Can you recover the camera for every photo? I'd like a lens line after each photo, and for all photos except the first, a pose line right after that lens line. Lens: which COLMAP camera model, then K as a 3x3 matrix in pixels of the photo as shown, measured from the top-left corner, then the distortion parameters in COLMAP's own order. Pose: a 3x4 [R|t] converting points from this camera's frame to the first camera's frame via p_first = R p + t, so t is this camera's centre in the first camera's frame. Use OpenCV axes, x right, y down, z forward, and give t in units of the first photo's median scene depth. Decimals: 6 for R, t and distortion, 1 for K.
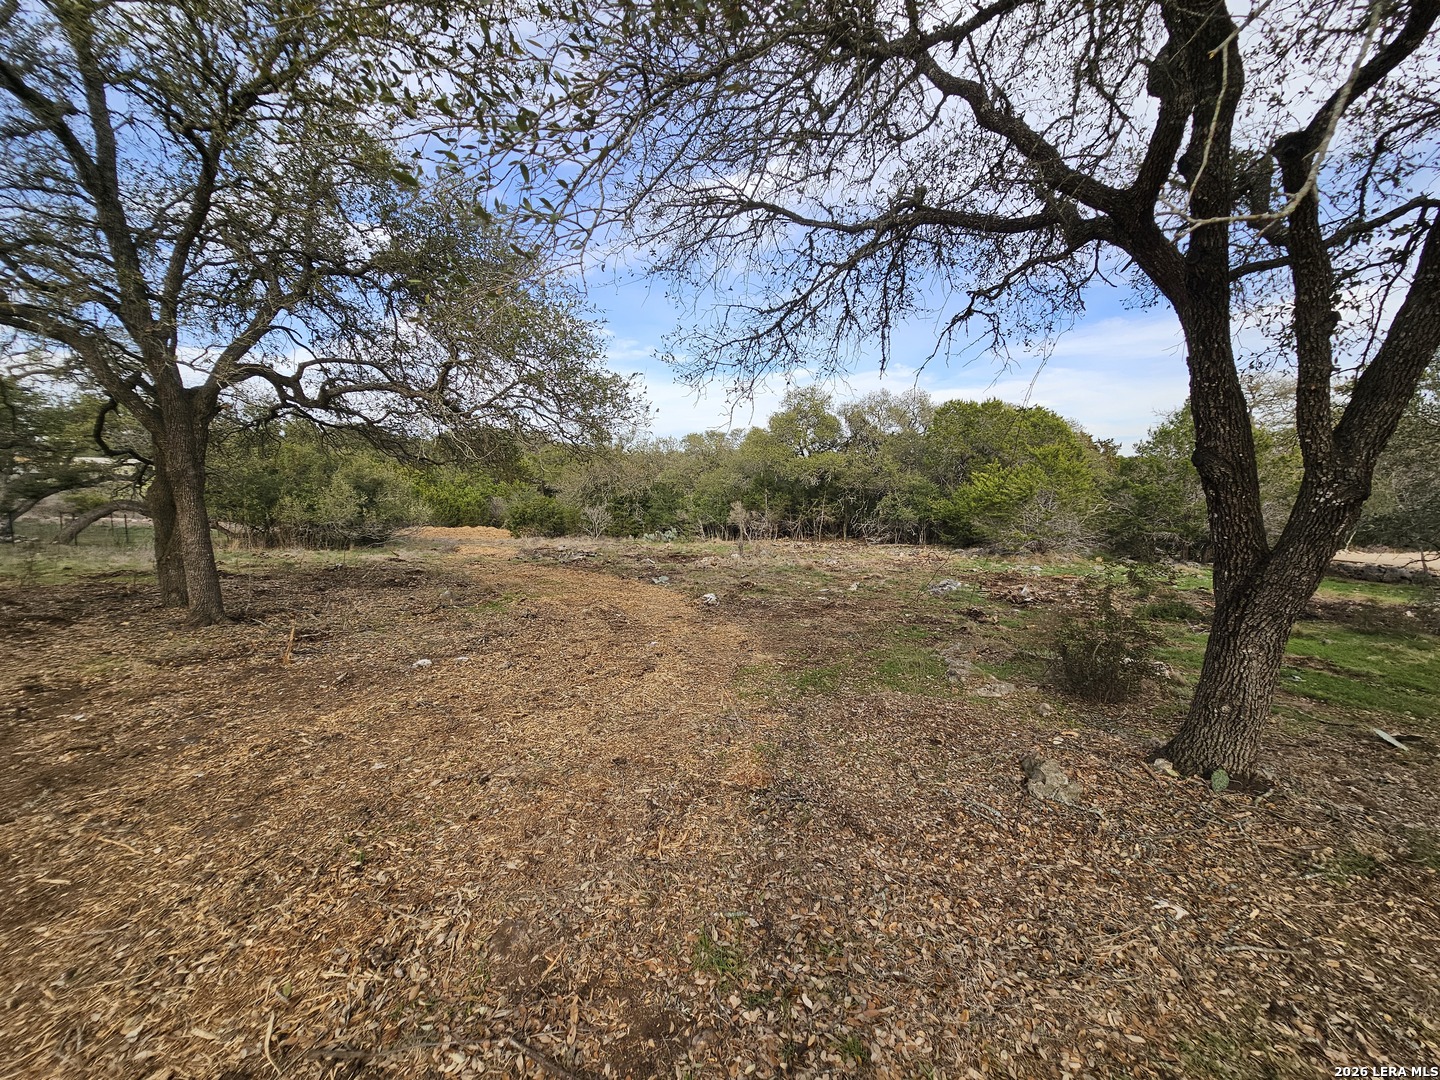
lens RADIAL K [[577.2, 0, 713.9], [0, 577.2, 542.7], [0, 0, 1]] dist [0.003032, 0.000399]
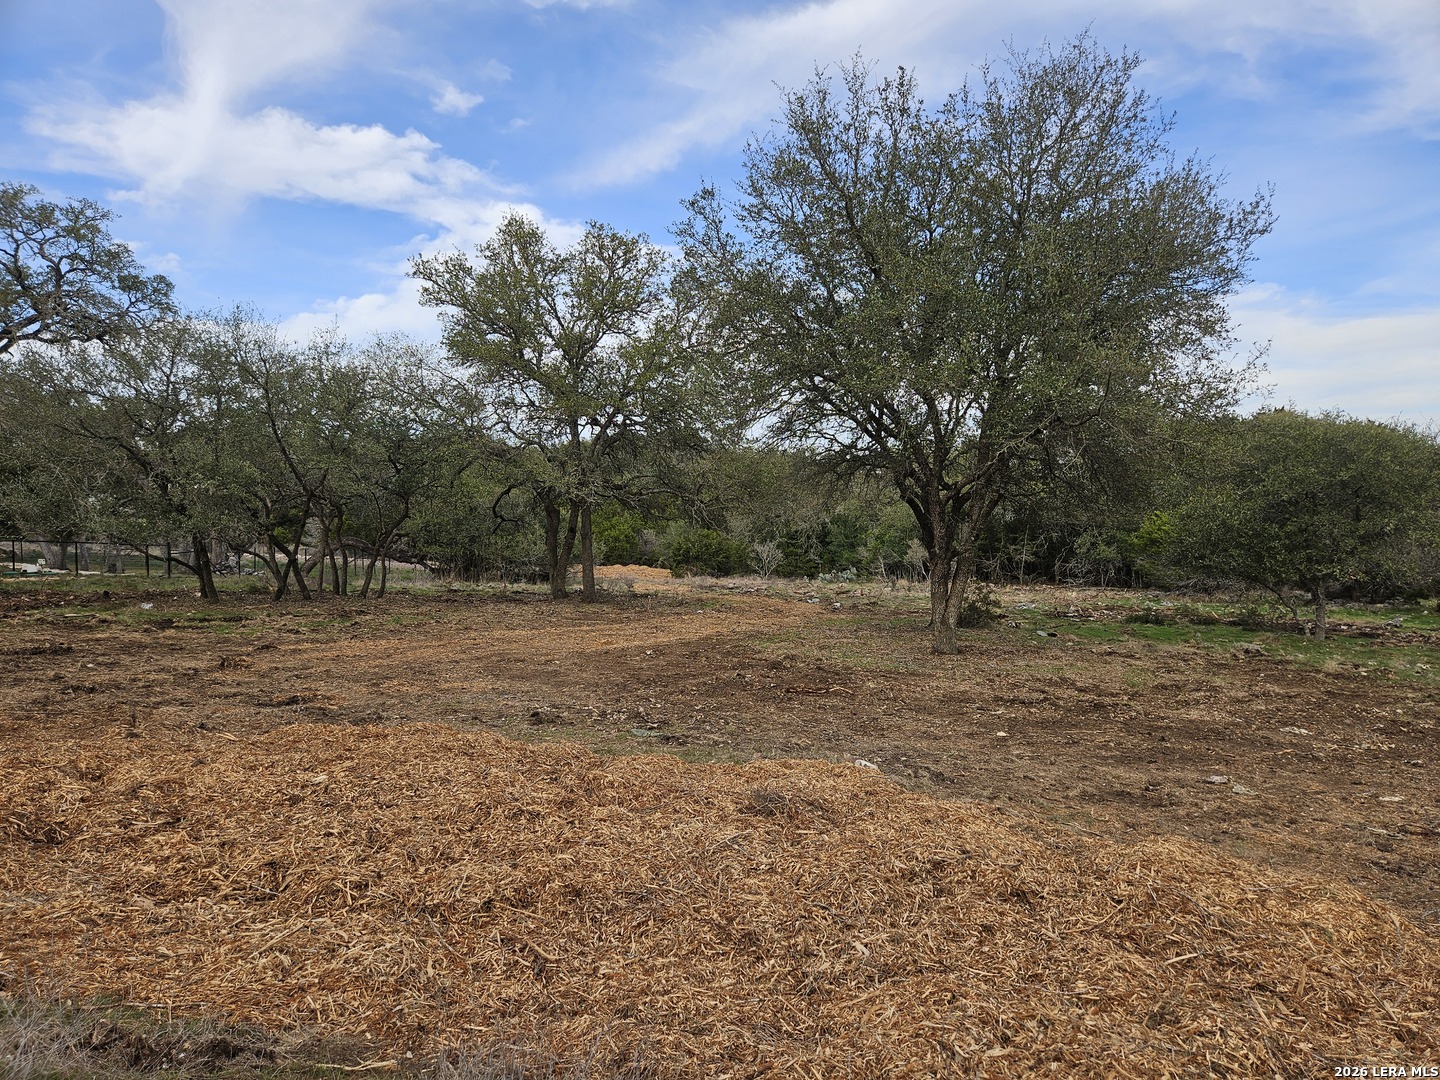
lens RADIAL K [[977.9, 0, 732.2], [0, 977.9, 545.1], [0, 0, 1]] dist [0.000704, -0.008083]
pose [[0.973582, 0.003712, -0.228308, 0.095486], [-0.016666, 0.998356, -0.054836, 0.026227], [0.227729, 0.057192, 0.972043, -0.510477]]
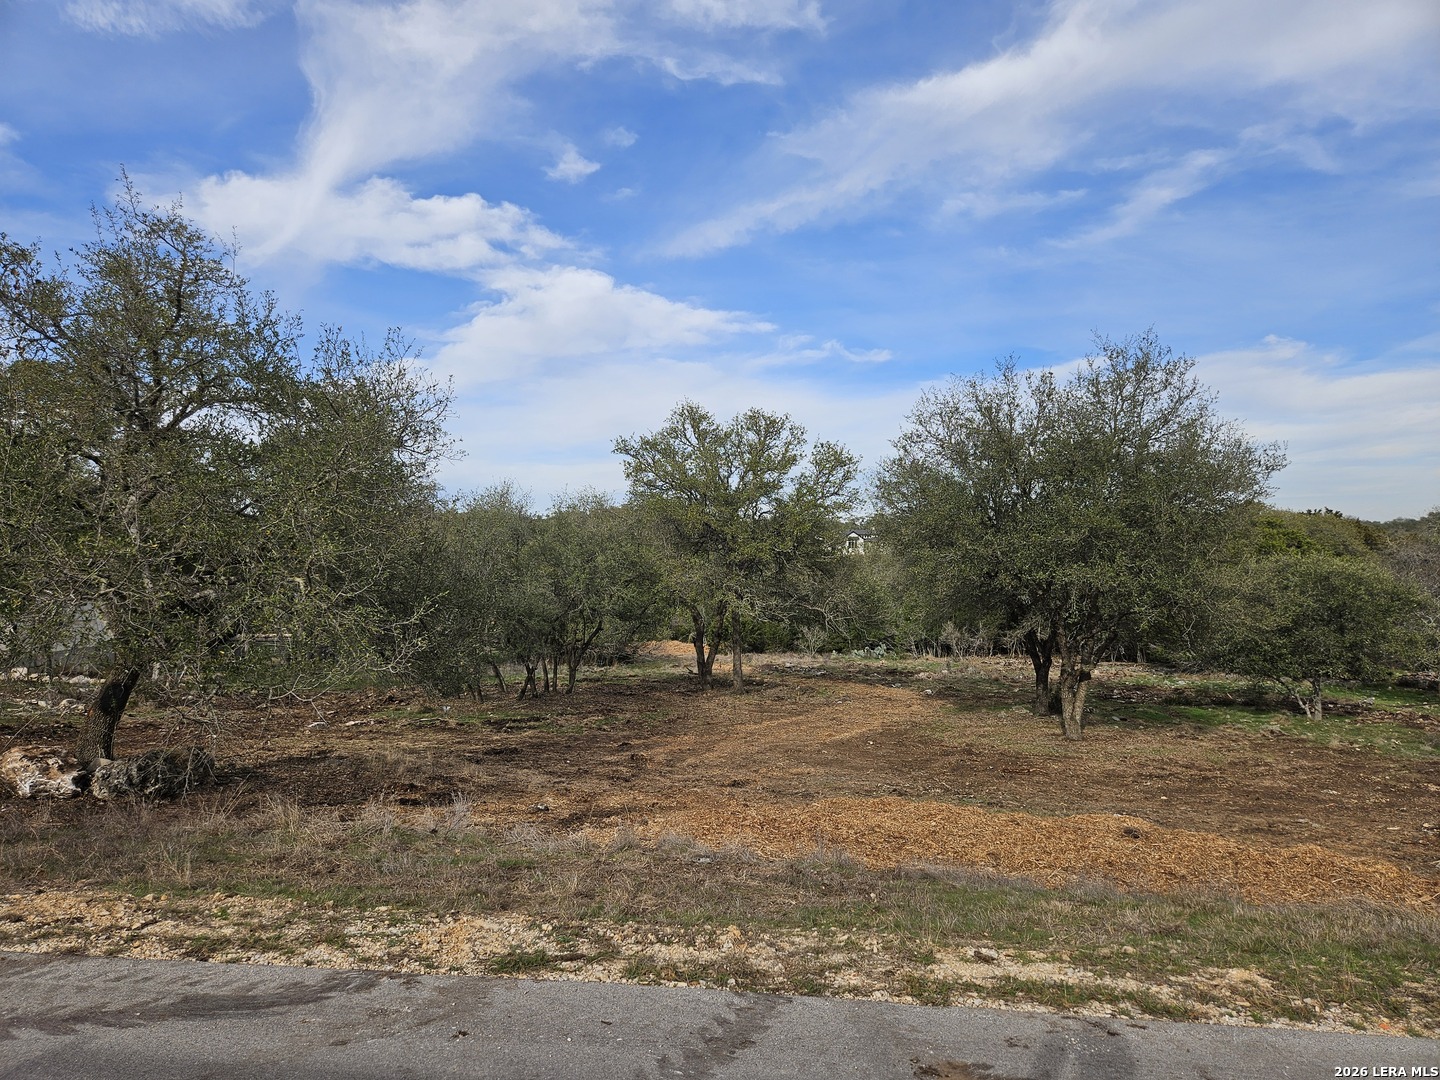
lens RADIAL K [[977.9, 0, 706.2], [0, 977.9, 542.7], [0, 0, 1]] dist [0.000704, -0.008083]
pose [[0.976954, -0.026535, -0.211794, -0.008582], [0.001997, 0.993336, -0.115239, -0.006589], [0.213441, 0.112160, 0.970496, -0.749382]]
